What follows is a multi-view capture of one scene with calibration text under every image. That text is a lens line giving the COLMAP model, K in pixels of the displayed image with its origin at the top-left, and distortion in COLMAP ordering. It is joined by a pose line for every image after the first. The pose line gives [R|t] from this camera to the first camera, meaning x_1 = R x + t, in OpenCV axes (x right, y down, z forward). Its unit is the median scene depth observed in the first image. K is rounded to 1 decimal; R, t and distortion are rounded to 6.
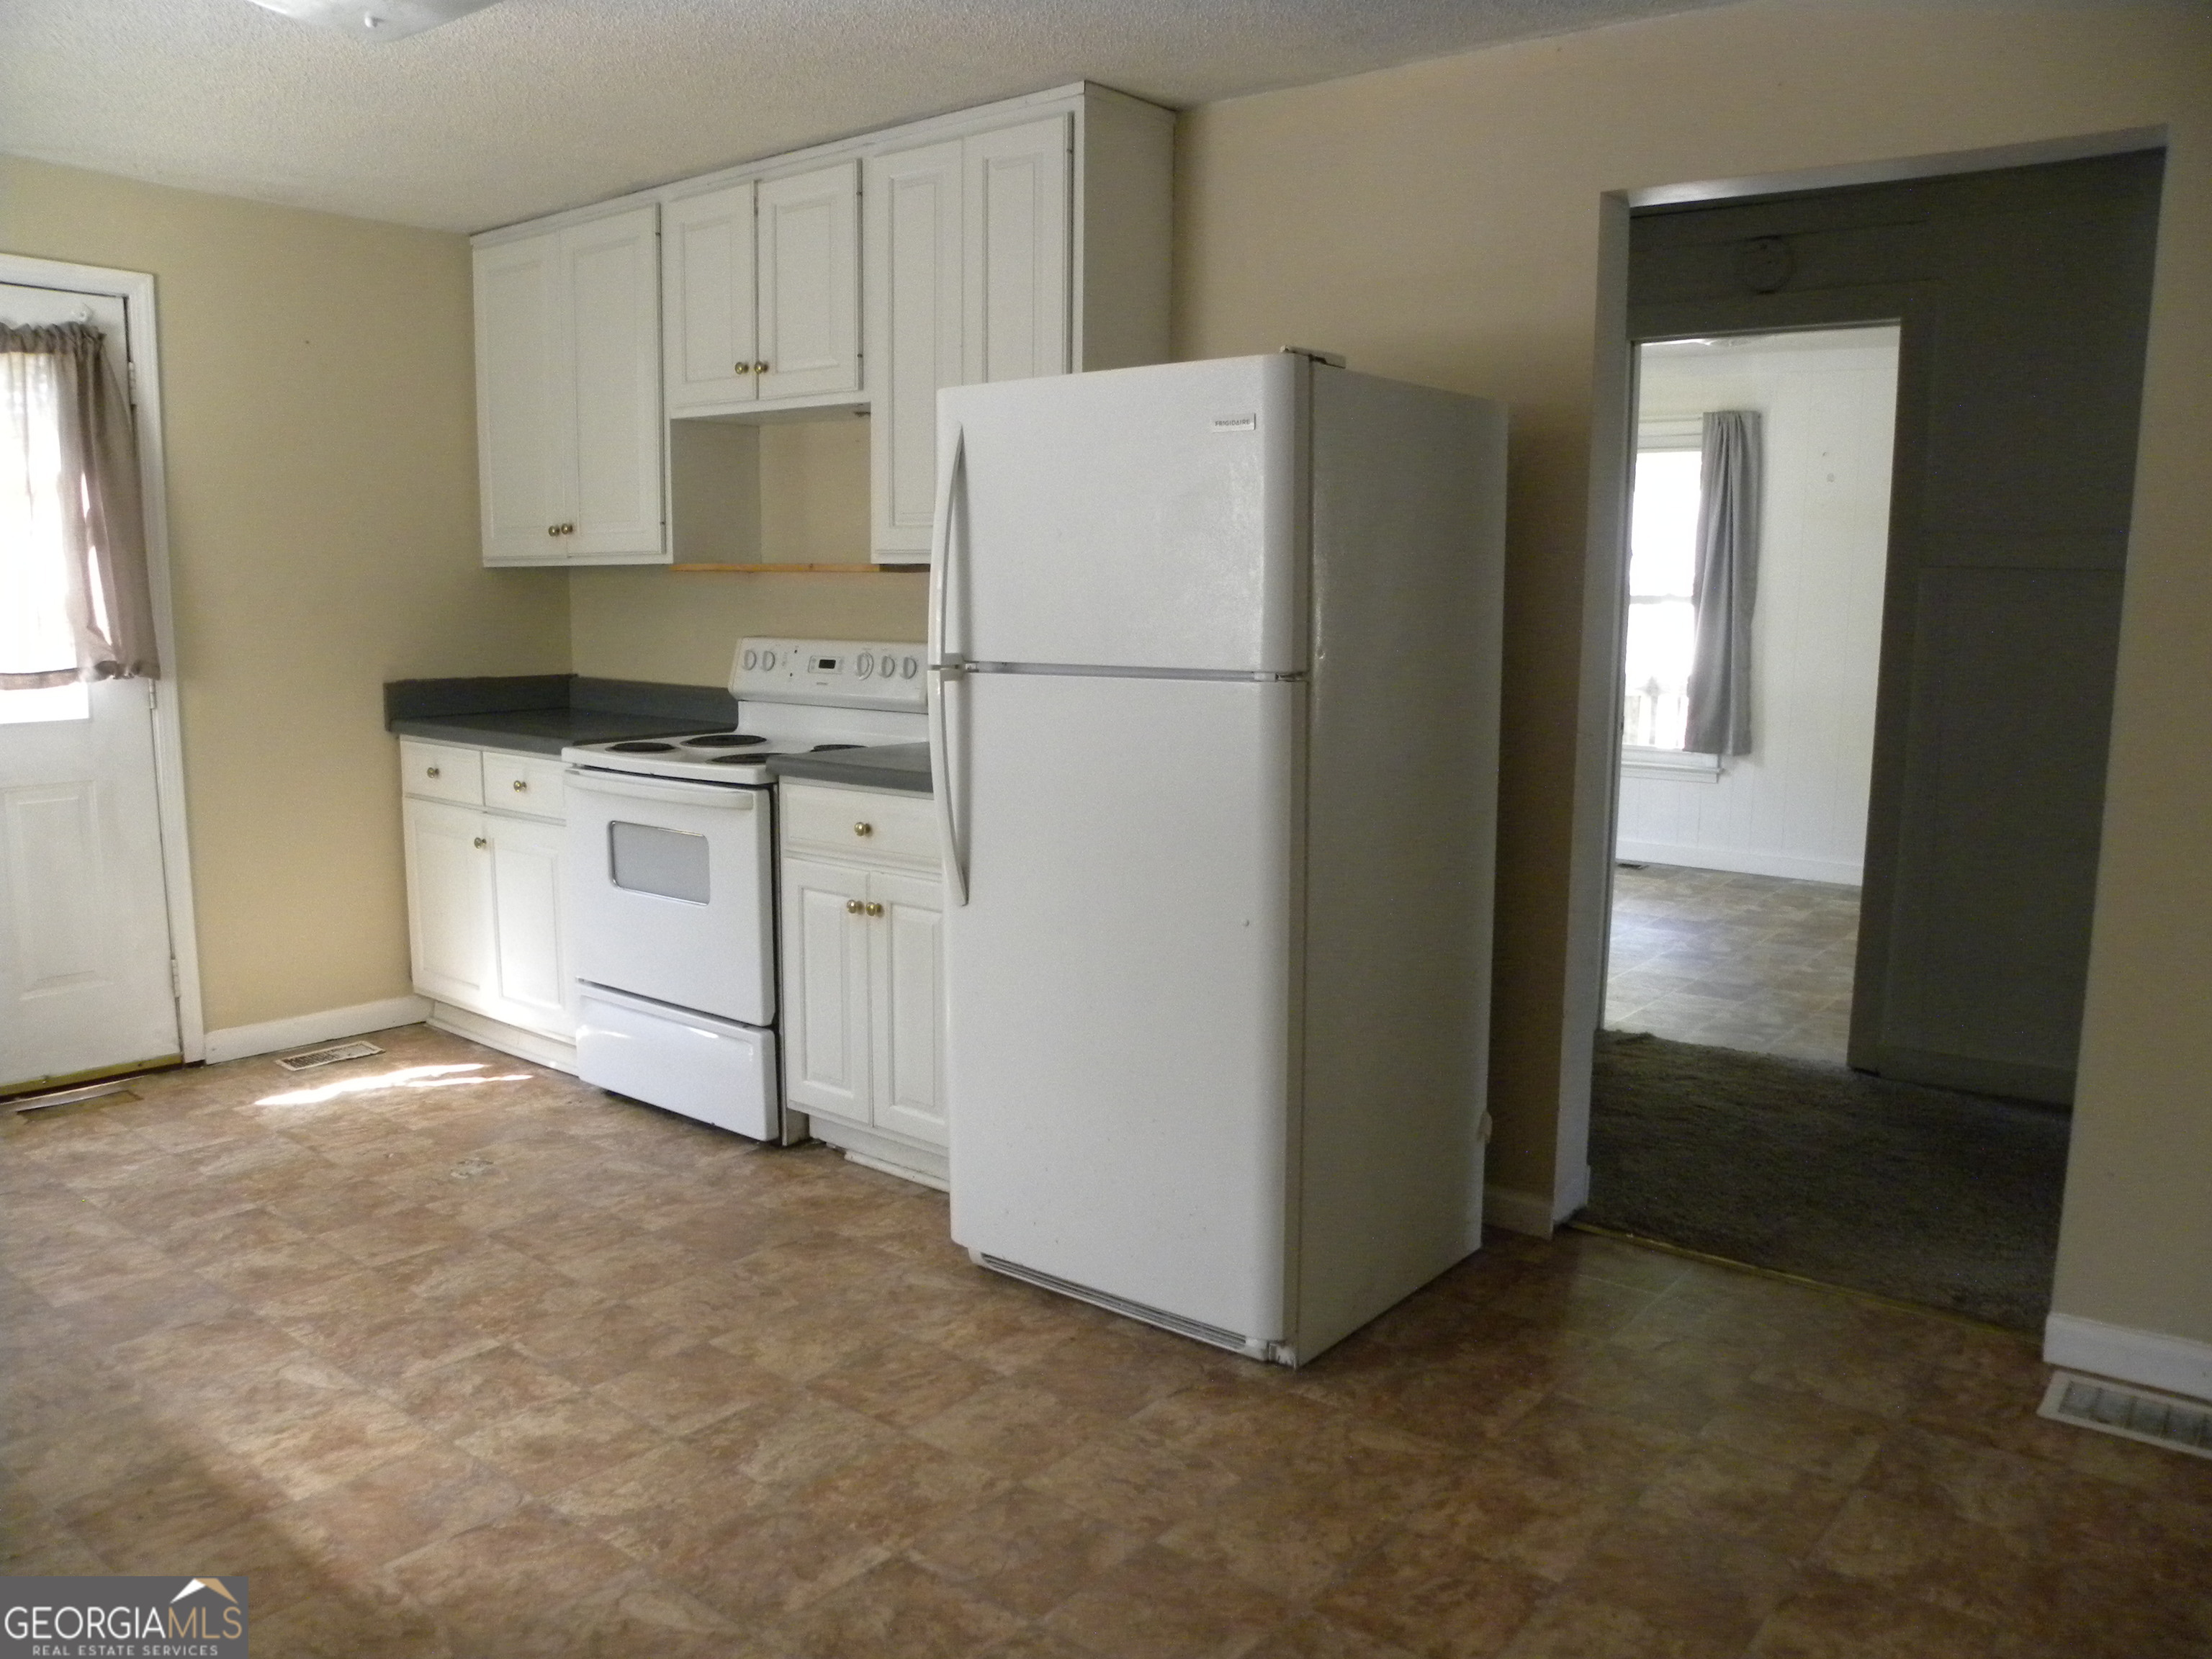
lens RADIAL K [[1667.2, 0, 1112.8], [0, 1667.2, 869.8], [0, 0, 1]] dist [-0.156874, 0.093056]
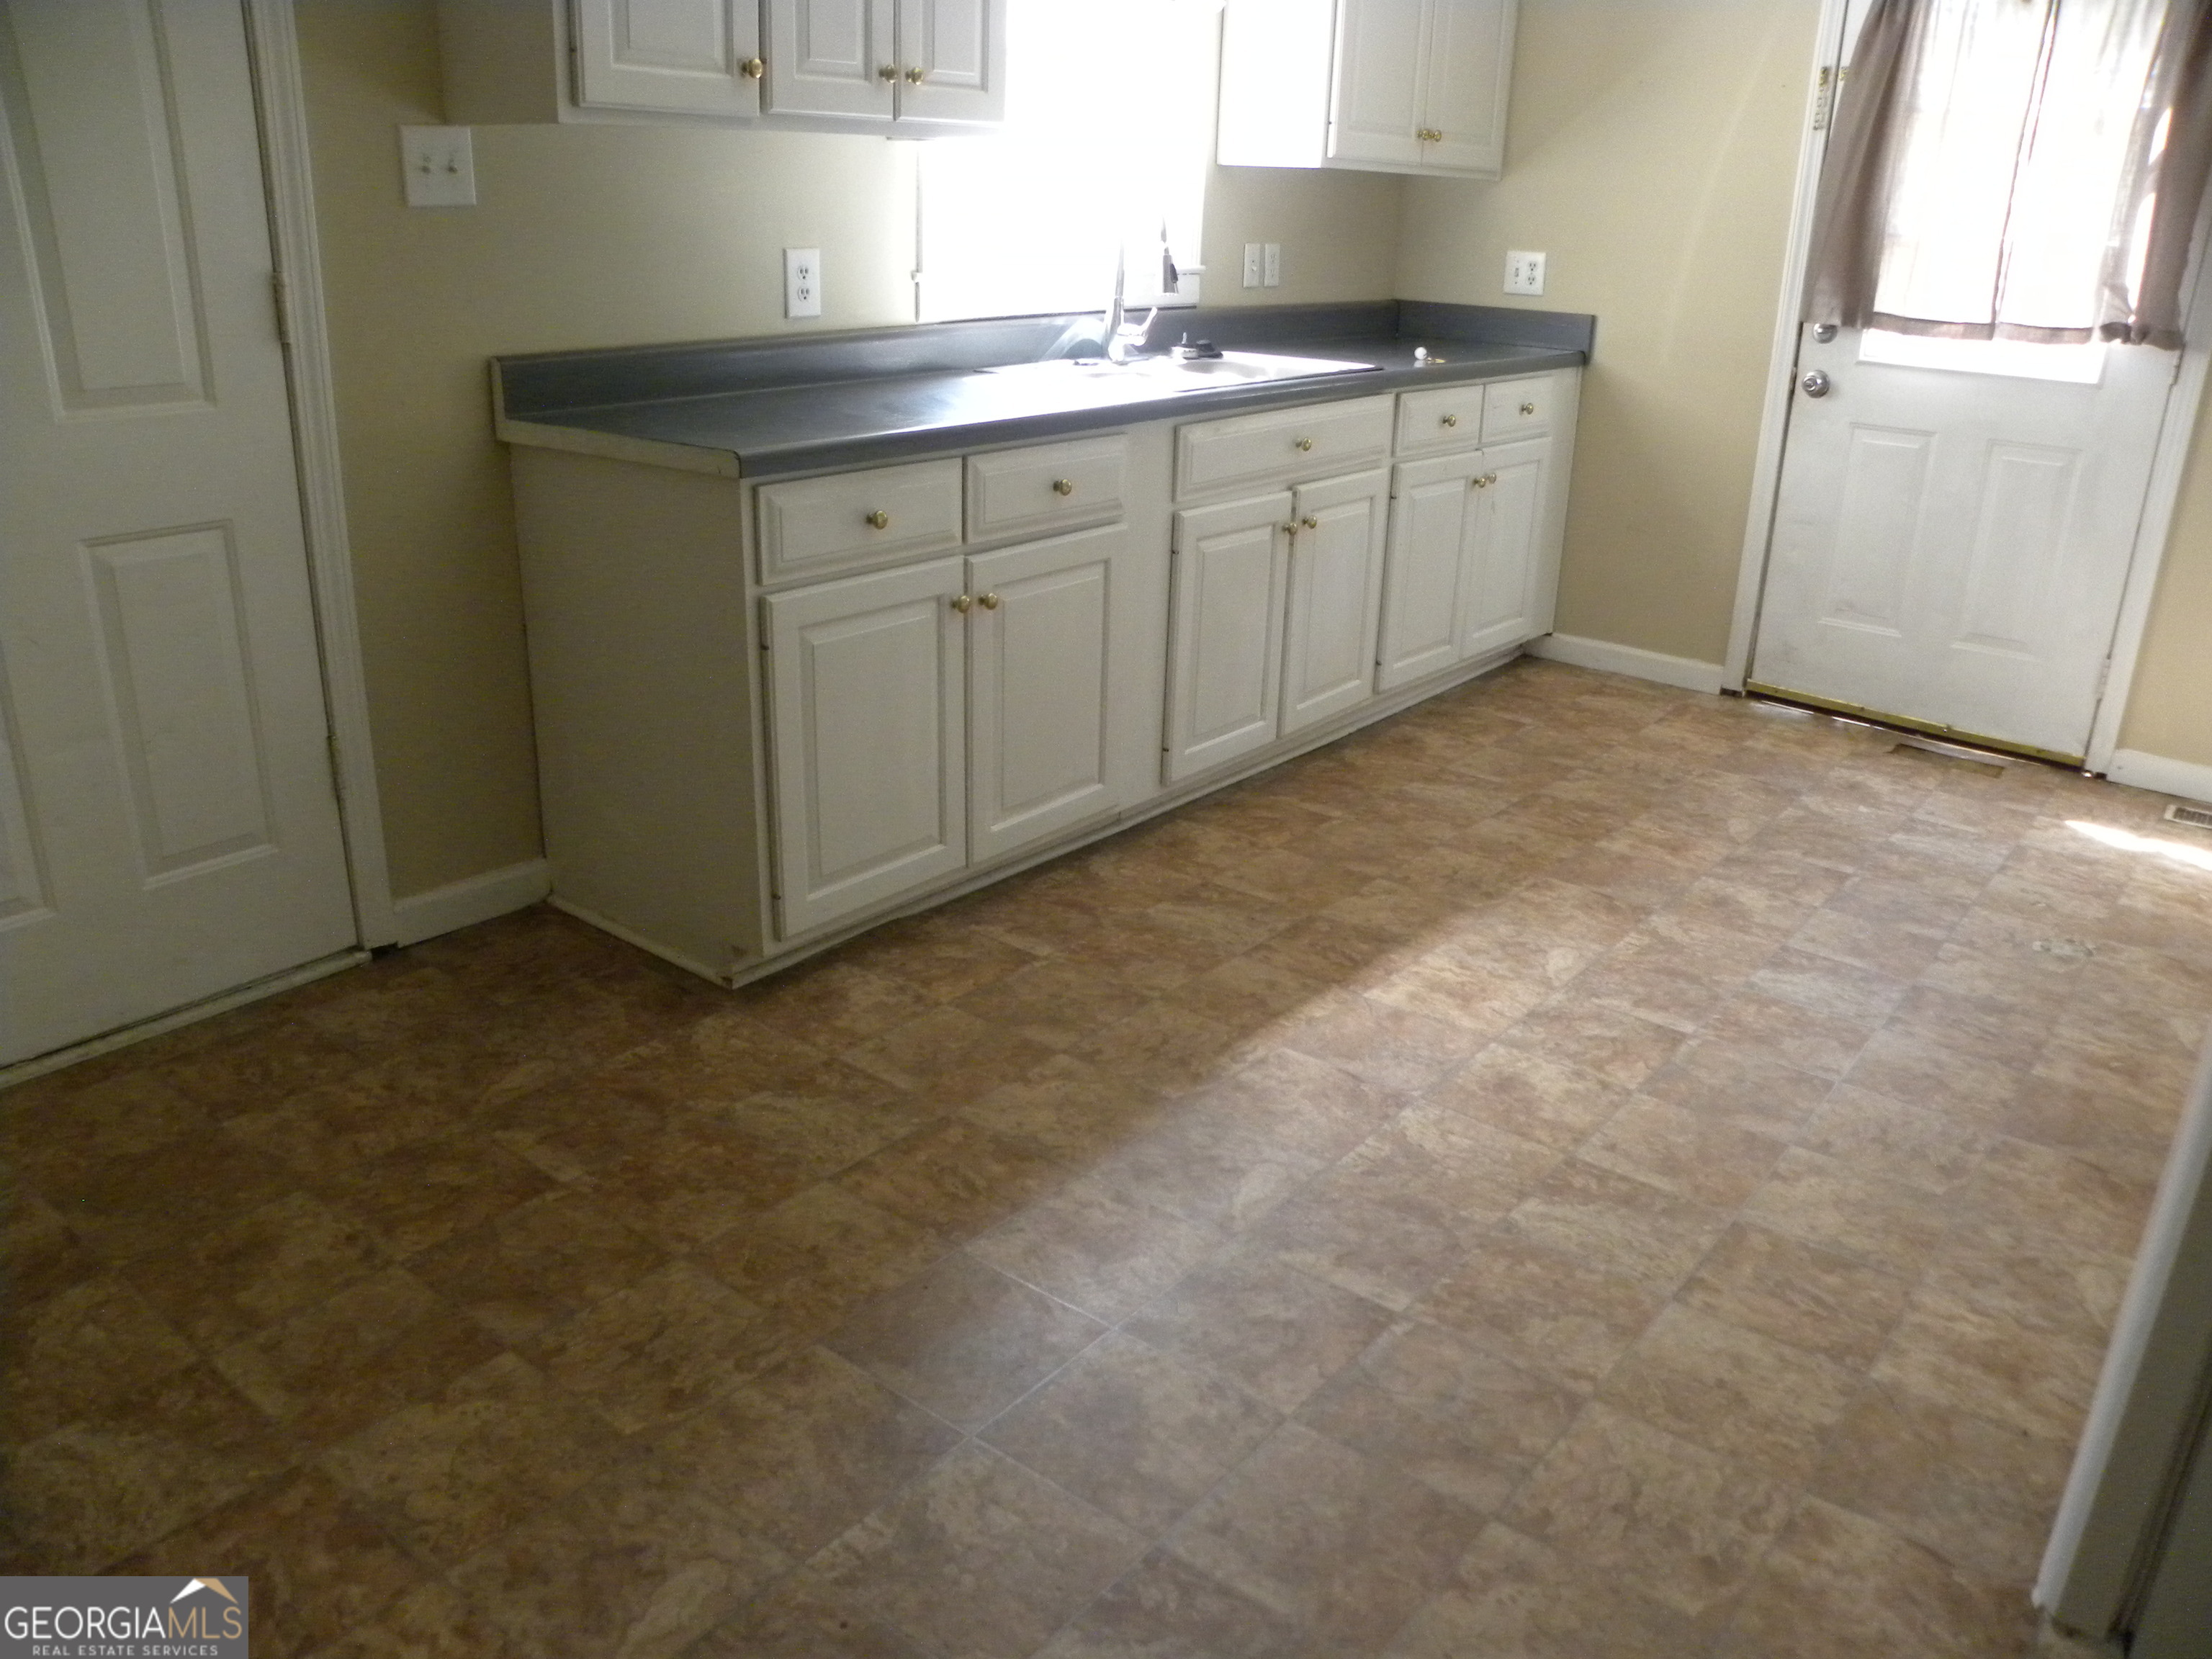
lens RADIAL K [[1667.2, 0, 1112.8], [0, 1667.2, 869.8], [0, 0, 1]] dist [-0.156874, 0.093056]
pose [[0.009445, 0.363057, -0.931719, 0.393723], [-0.195701, 0.914413, 0.354329, -0.056991], [0.980618, 0.178992, 0.079687, 0.466738]]
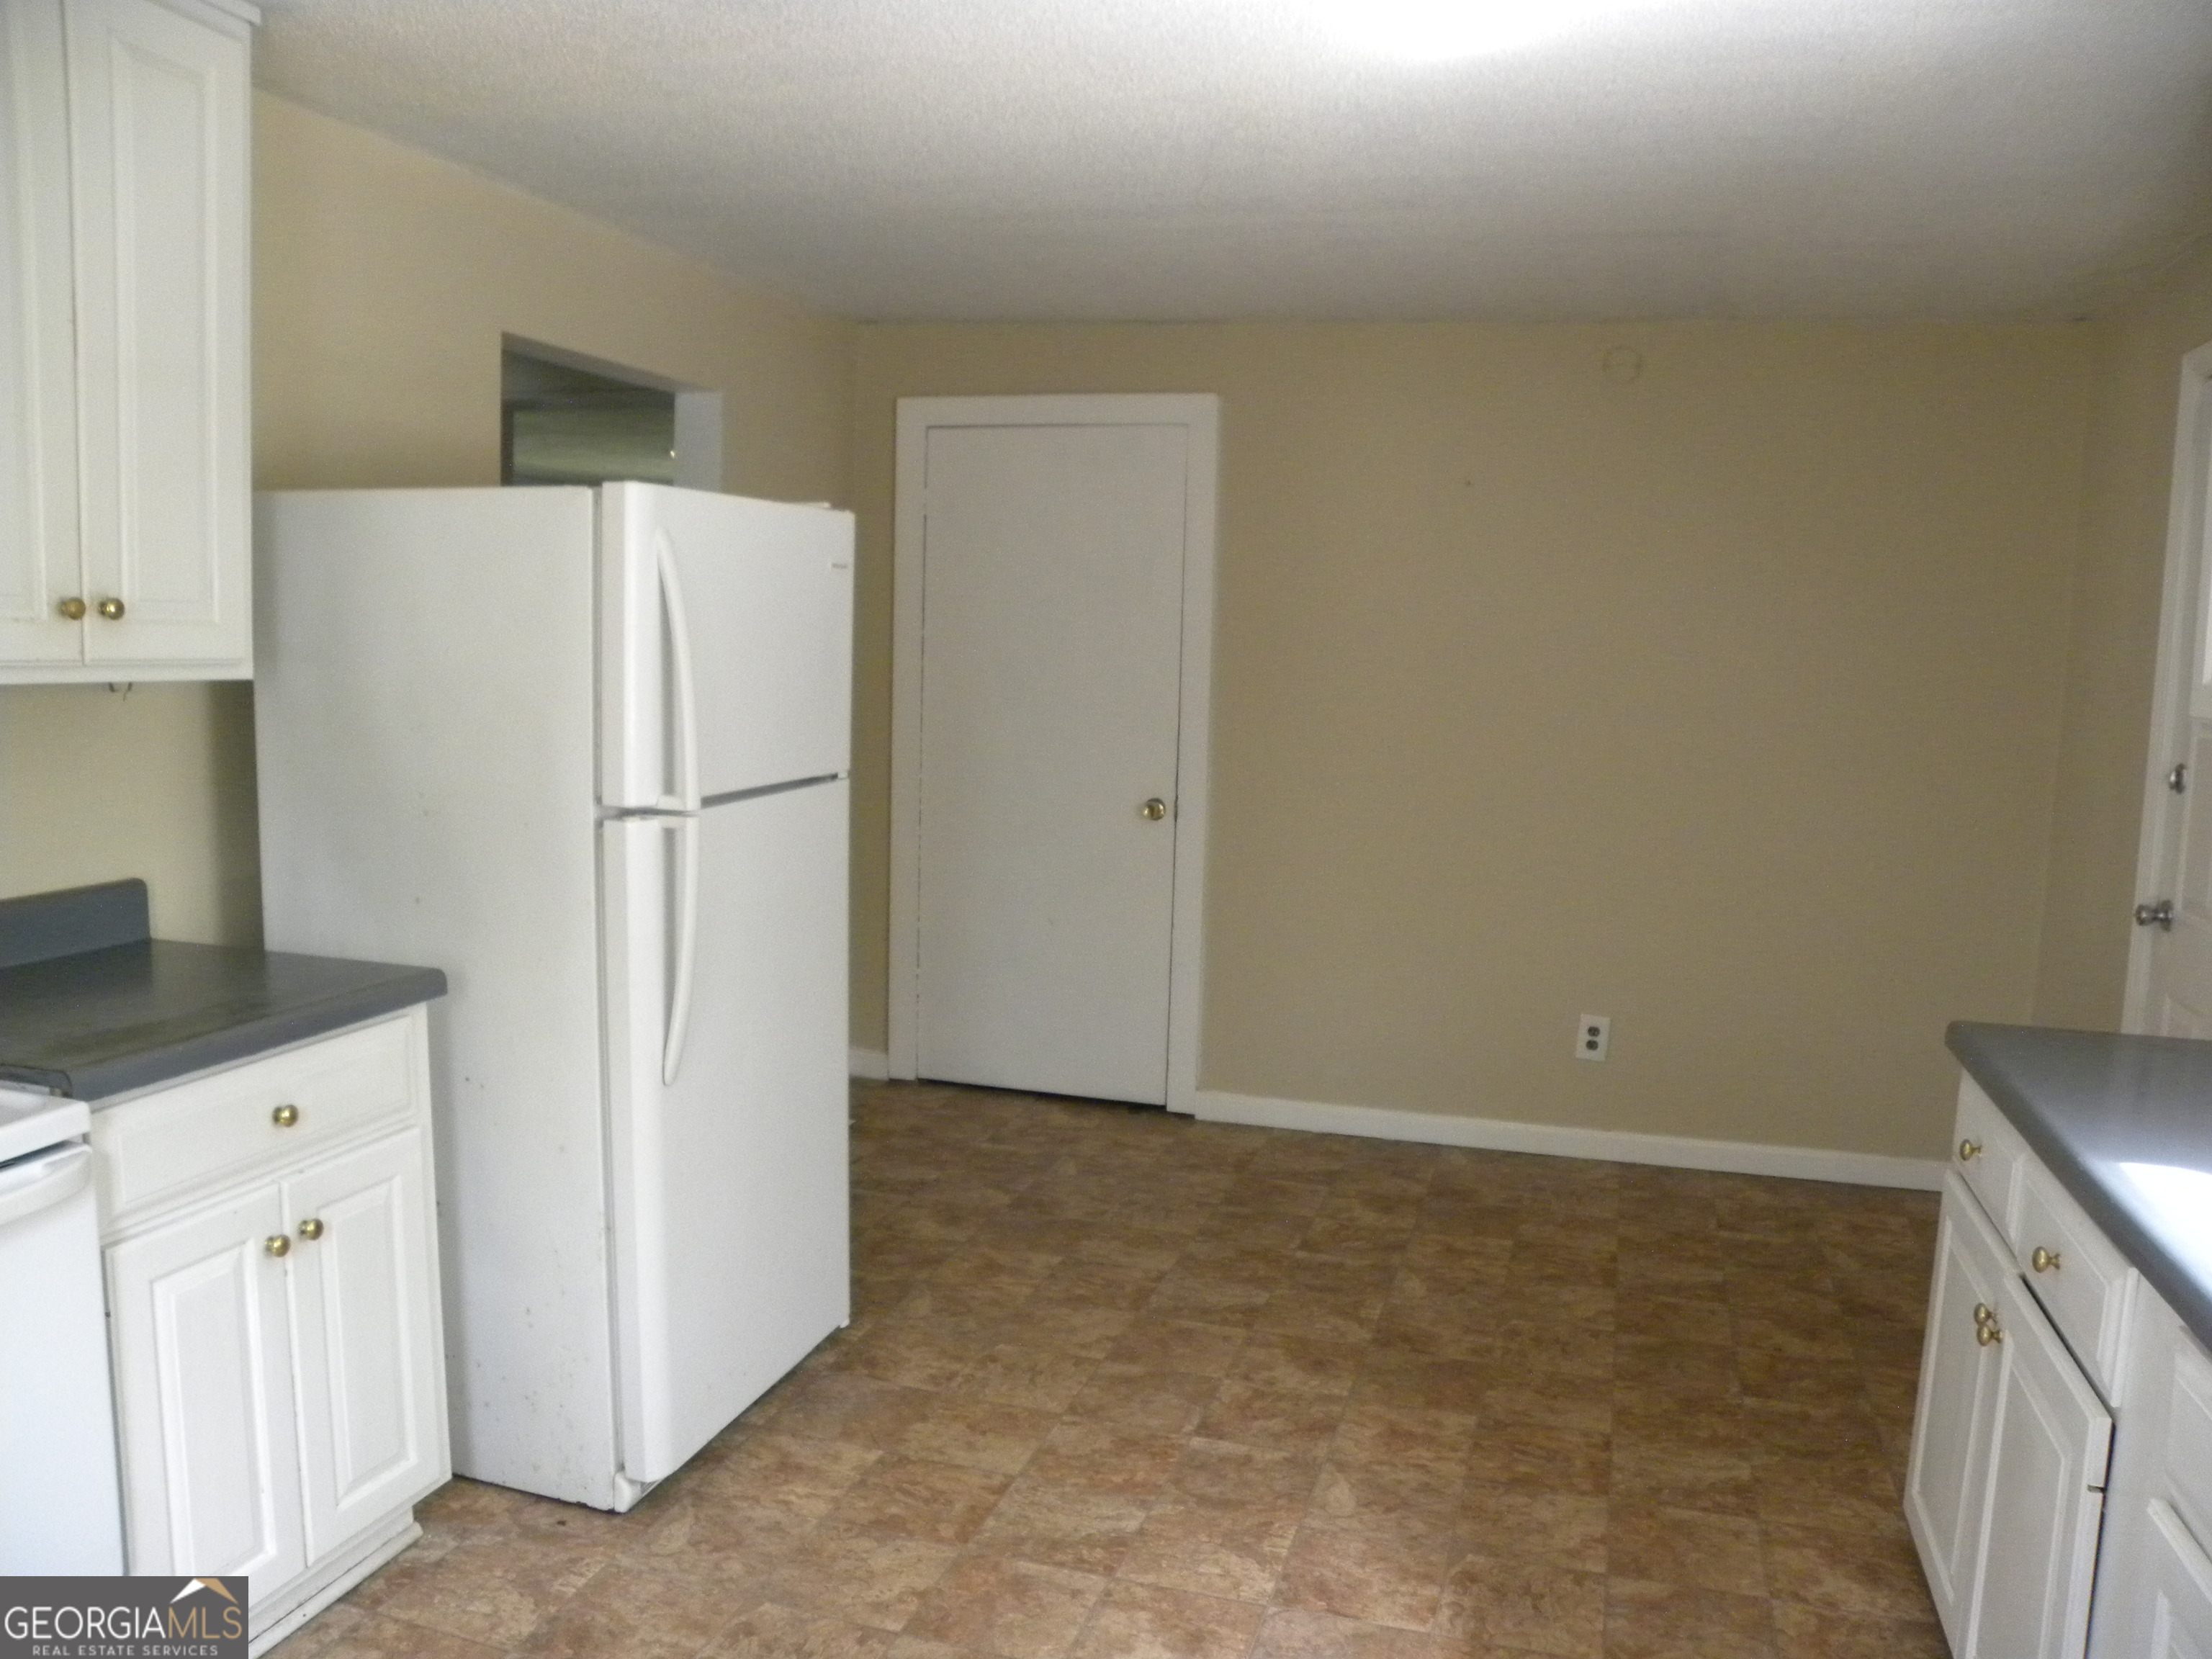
lens RADIAL K [[1662.9, 0, 1111.7], [0, 1662.9, 847.9], [0, 0, 1]] dist [-0.141304, 0.084083]
pose [[-0.368813, -0.138911, 0.919065, -0.820498], [0.122231, 0.972935, 0.196104, -0.206928], [-0.921432, 0.184664, -0.341852, 0.916632]]
